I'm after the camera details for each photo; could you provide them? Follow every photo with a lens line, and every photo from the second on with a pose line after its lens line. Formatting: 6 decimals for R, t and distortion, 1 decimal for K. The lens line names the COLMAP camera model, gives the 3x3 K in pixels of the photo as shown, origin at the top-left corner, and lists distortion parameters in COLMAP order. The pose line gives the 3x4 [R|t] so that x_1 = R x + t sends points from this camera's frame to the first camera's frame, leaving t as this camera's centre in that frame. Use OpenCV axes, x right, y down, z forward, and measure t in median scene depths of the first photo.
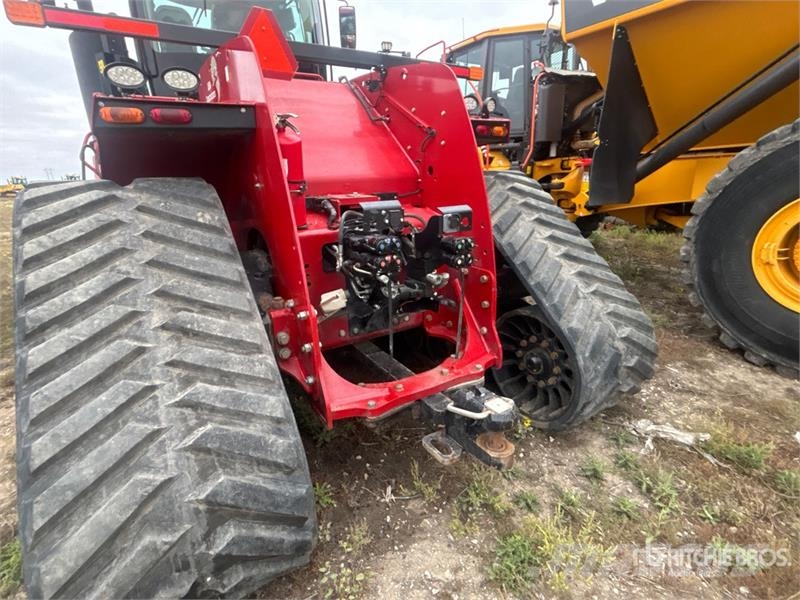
lens RADIAL K [[407.7, 0, 400.0], [0, 407.7, 300.0], [0, 0, 1]] dist [-0.010763, -0.000348]
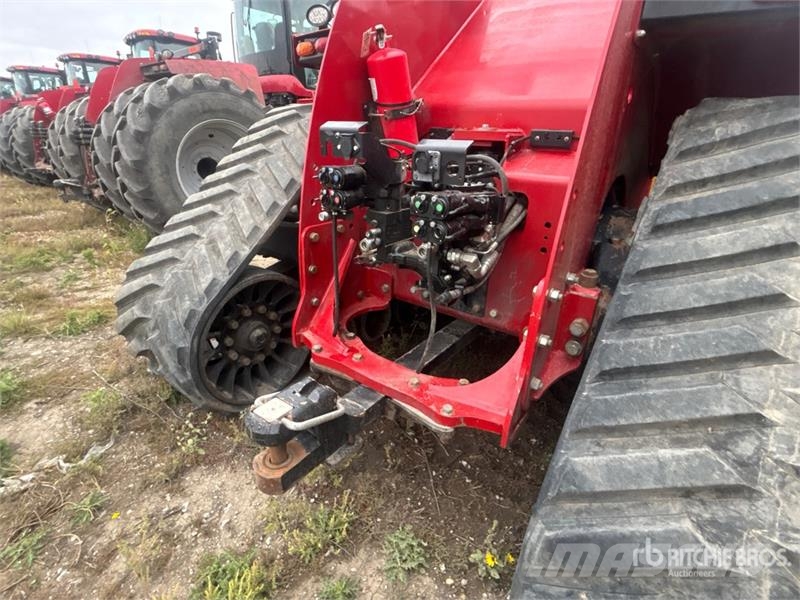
lens RADIAL K [[399.0, 0, 400.0], [0, 399.0, 300.0], [0, 0, 1]] dist [-0.013661, -0.000337]
pose [[0.354077, 0.394472, -0.847951, 0.623537], [-0.309229, 0.905074, 0.291922, -0.146208], [0.882614, 0.158848, 0.442448, 0.633180]]
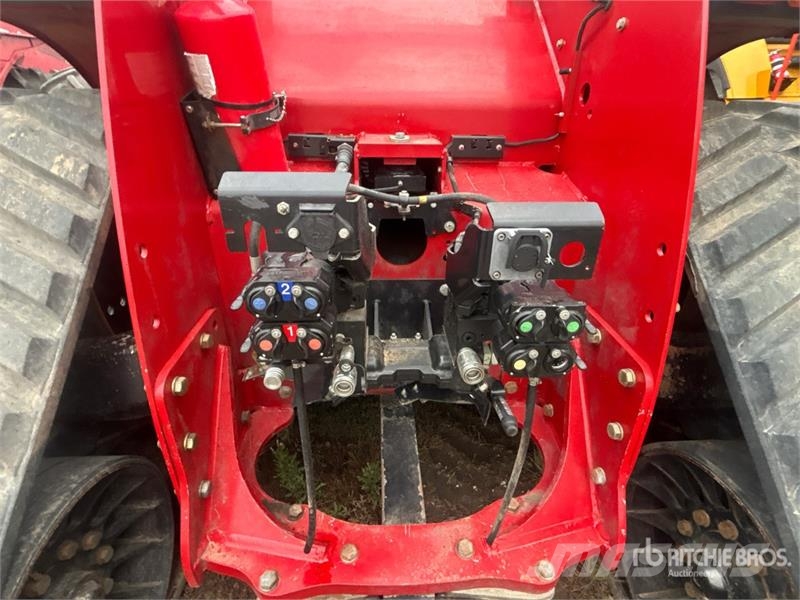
lens RADIAL K [[407.7, 0, 400.0], [0, 407.7, 300.0], [0, 0, 1]] dist [-0.010763, -0.000348]
pose [[0.871472, 0.248716, -0.422702, 0.168065], [-0.176704, 0.963219, 0.202450, -0.177143], [0.457507, -0.101736, 0.883367, 0.566763]]
